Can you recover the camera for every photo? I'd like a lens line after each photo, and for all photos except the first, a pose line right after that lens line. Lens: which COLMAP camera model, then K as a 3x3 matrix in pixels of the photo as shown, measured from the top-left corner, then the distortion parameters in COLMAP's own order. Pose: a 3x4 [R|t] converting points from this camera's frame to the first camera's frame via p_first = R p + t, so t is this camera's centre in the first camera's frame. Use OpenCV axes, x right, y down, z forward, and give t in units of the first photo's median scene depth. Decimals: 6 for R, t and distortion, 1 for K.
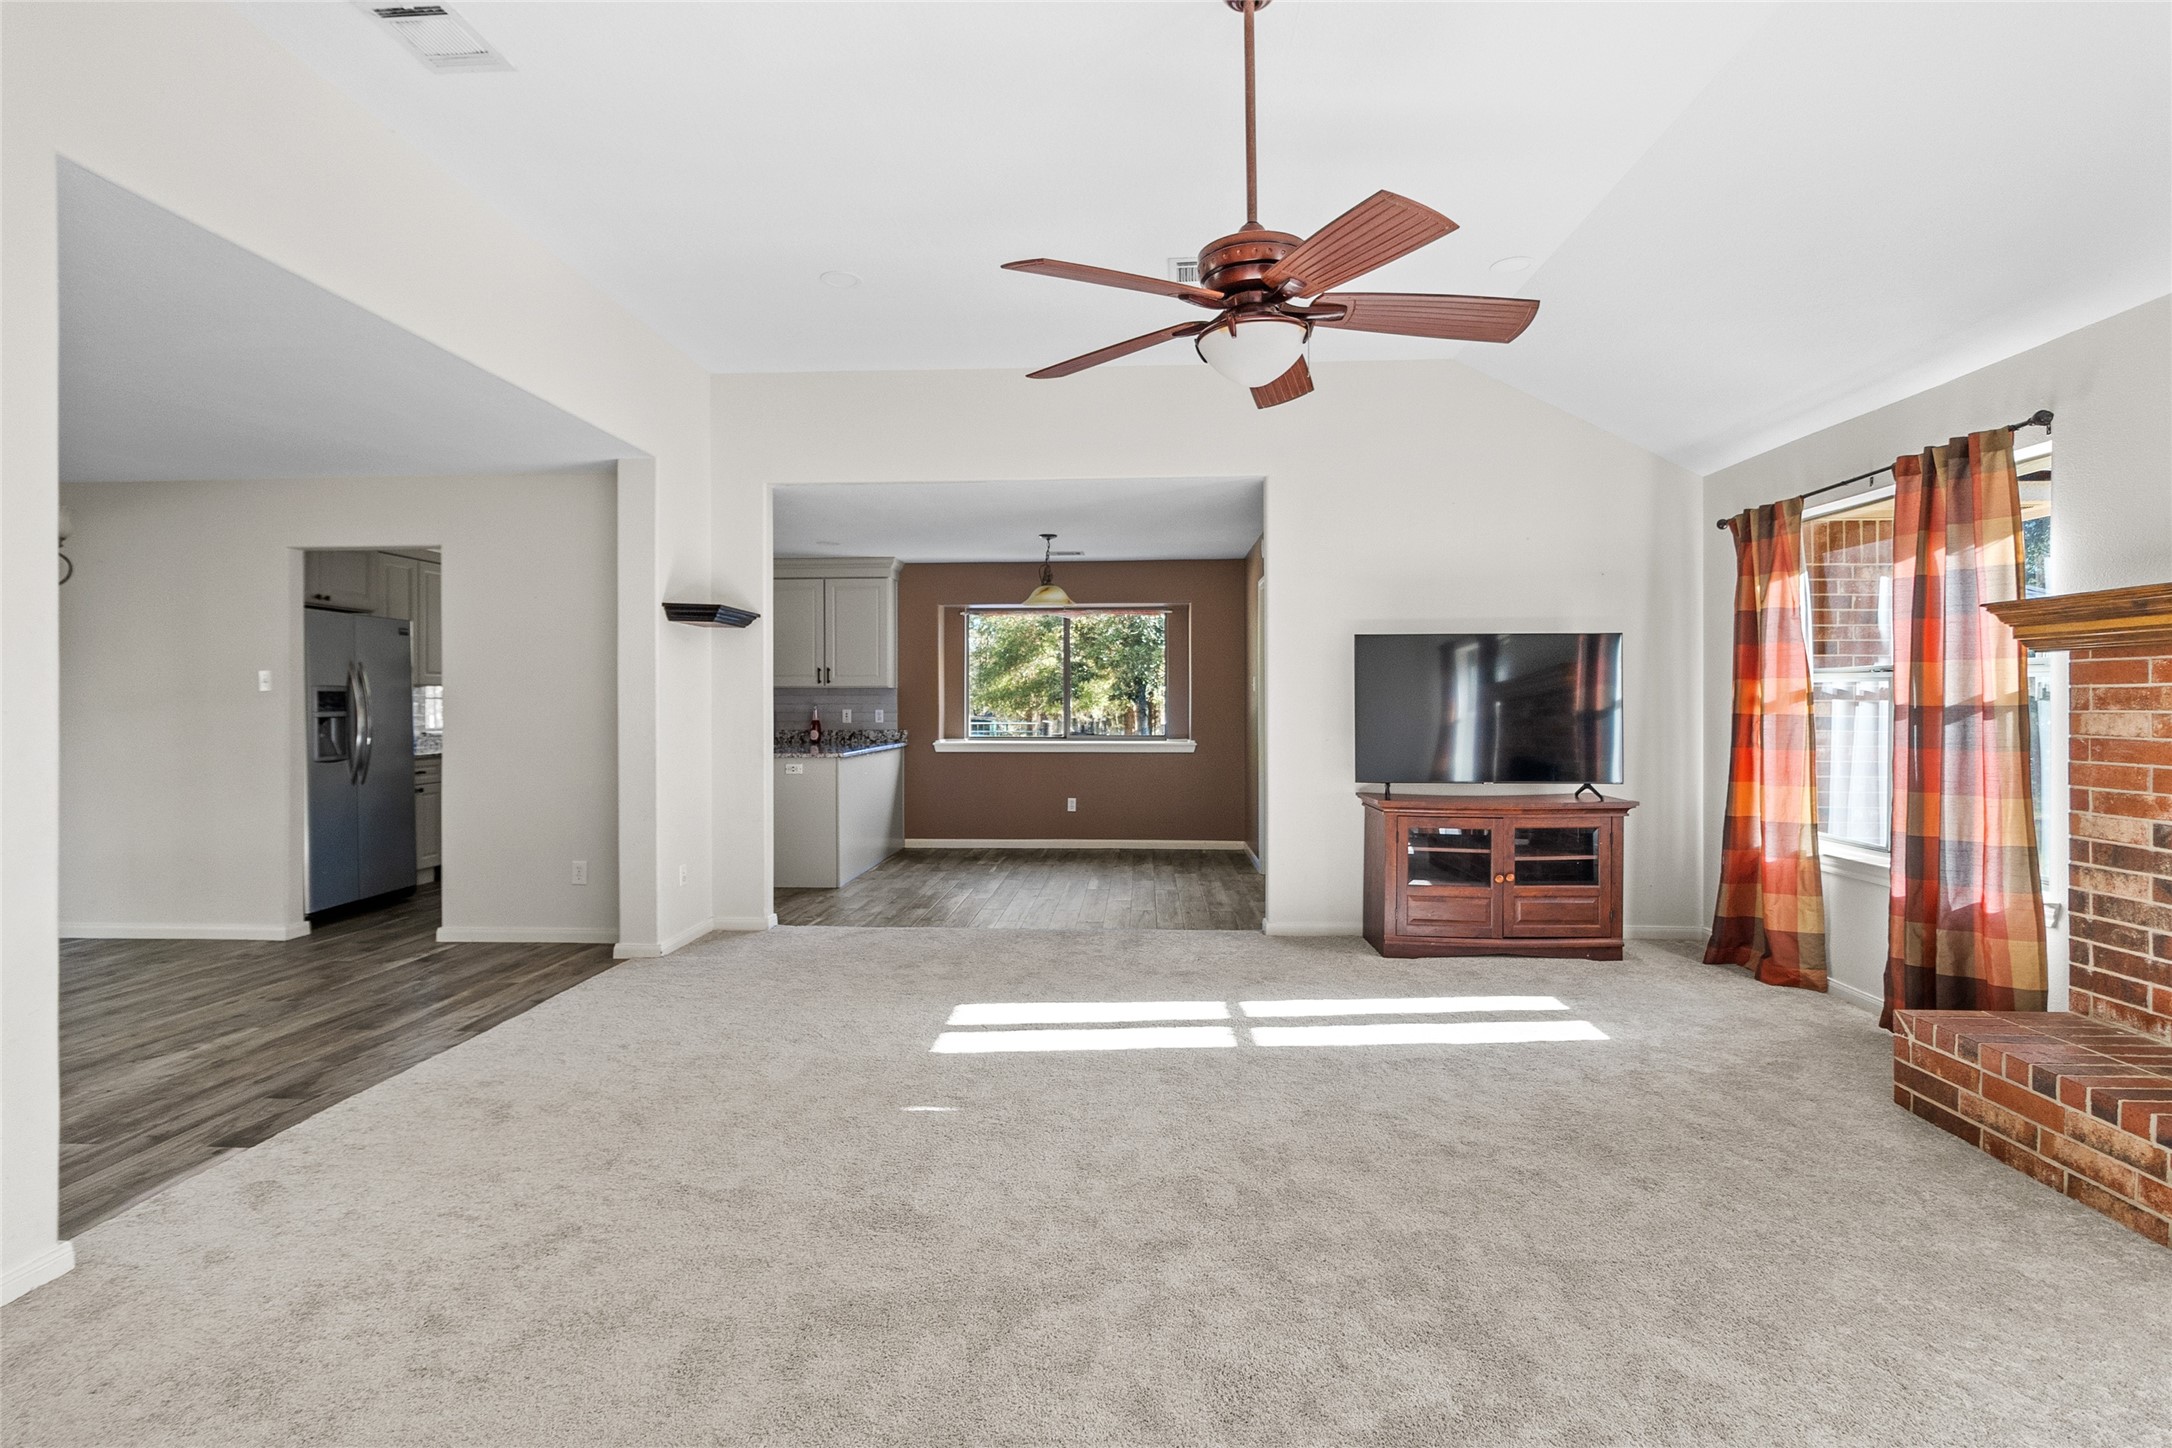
lens RADIAL K [[1008.3, 0, 1079.7], [0, 1008.3, 703.3], [0, 0, 1]] dist [0.000998, -0.000007]
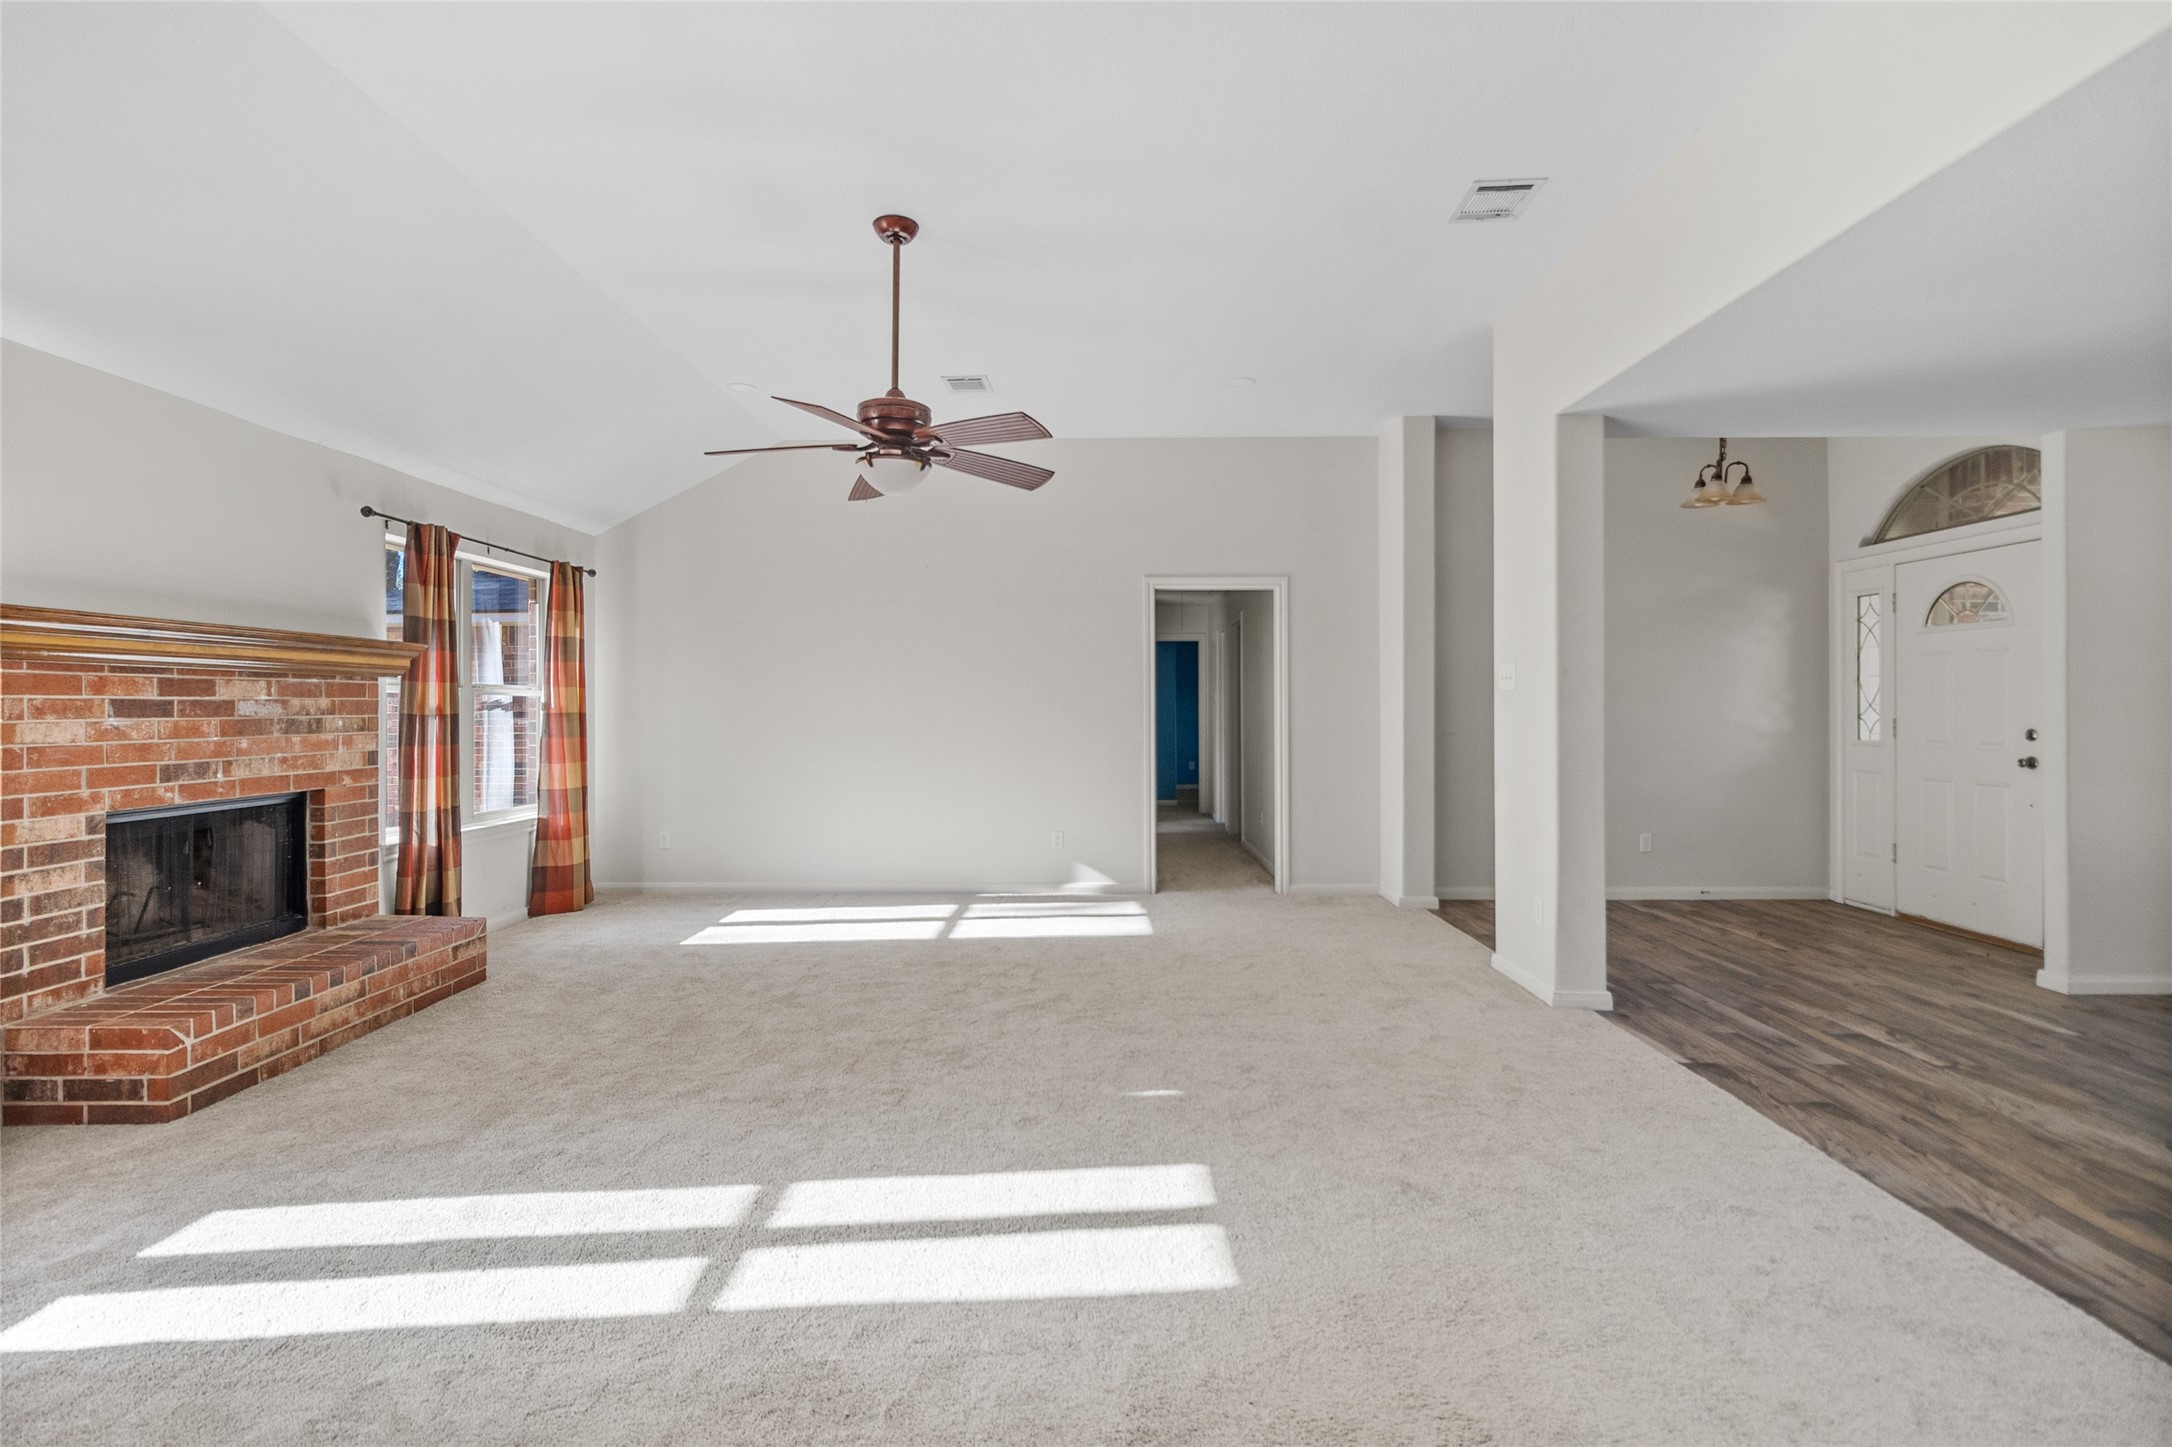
lens RADIAL K [[1008.3, 0, 1079.7], [0, 1008.3, 702.8], [0, 0, 1]] dist [0.000998, -0.000007]
pose [[-0.998981, 0.004458, -0.044904, -0.023200], [0.004543, 0.999988, -0.001782, -0.003305], [0.044896, -0.001984, -0.998990, 1.706014]]
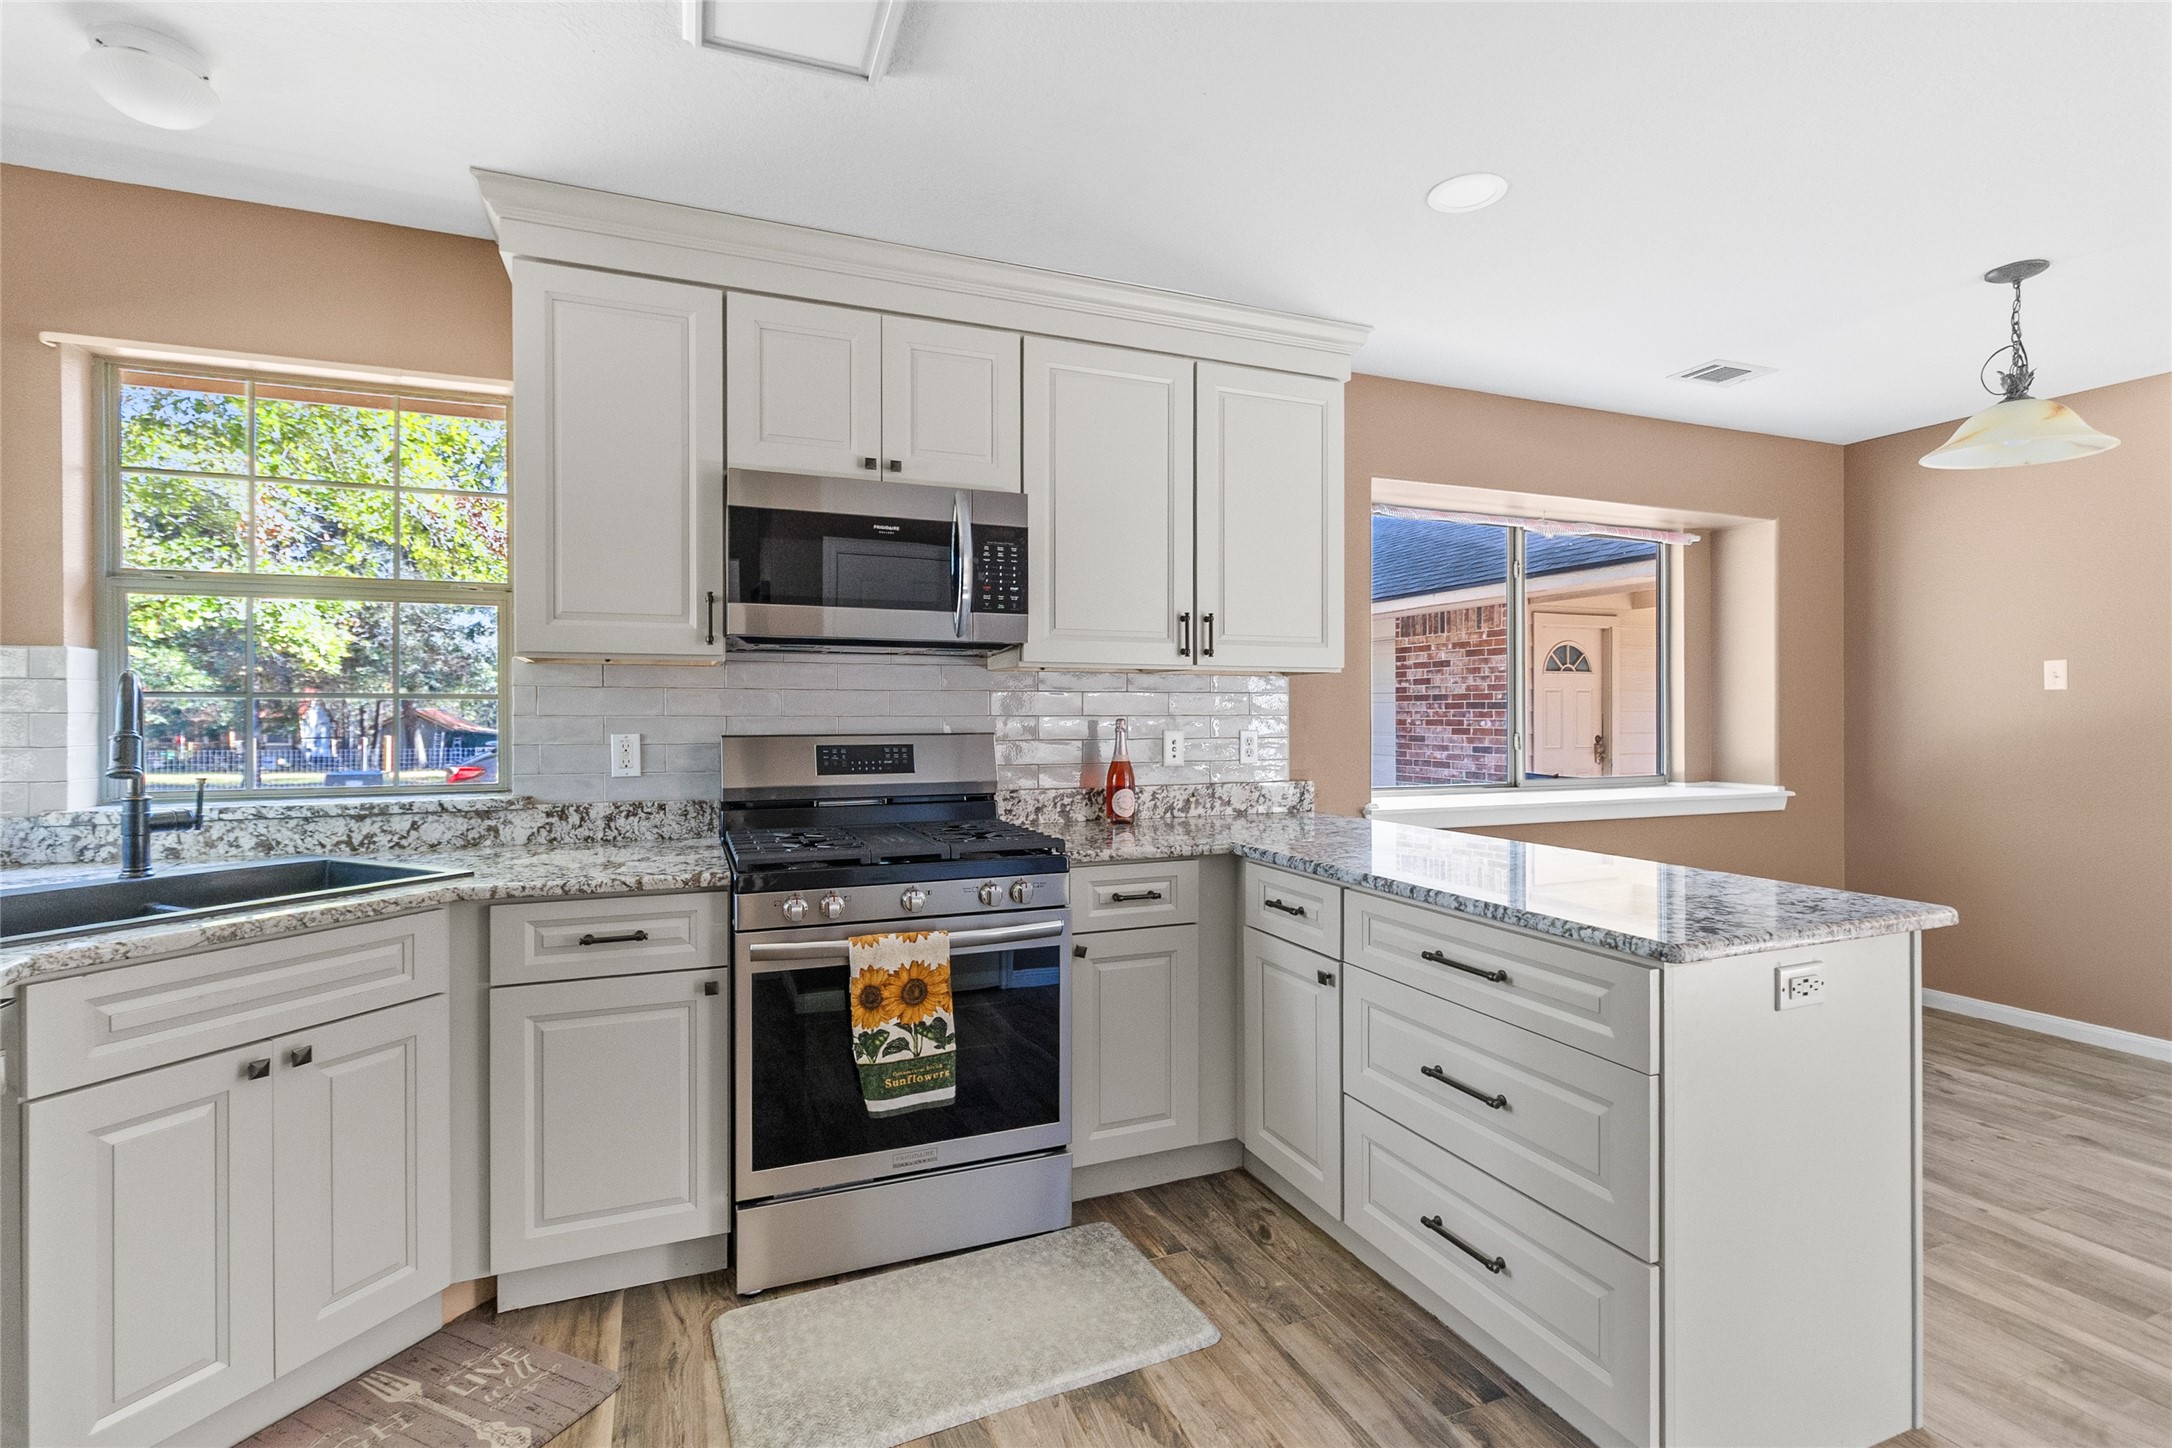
lens RADIAL K [[1008.3, 0, 1079.7], [0, 1008.3, 703.3], [0, 0, 1]] dist [0.000998, -0.000007]
pose [[0.901267, 0.002077, 0.433259, -1.014356], [0.001922, 0.999960, -0.008792, -0.001340], [-0.433259, 0.008756, 0.901227, 1.605560]]
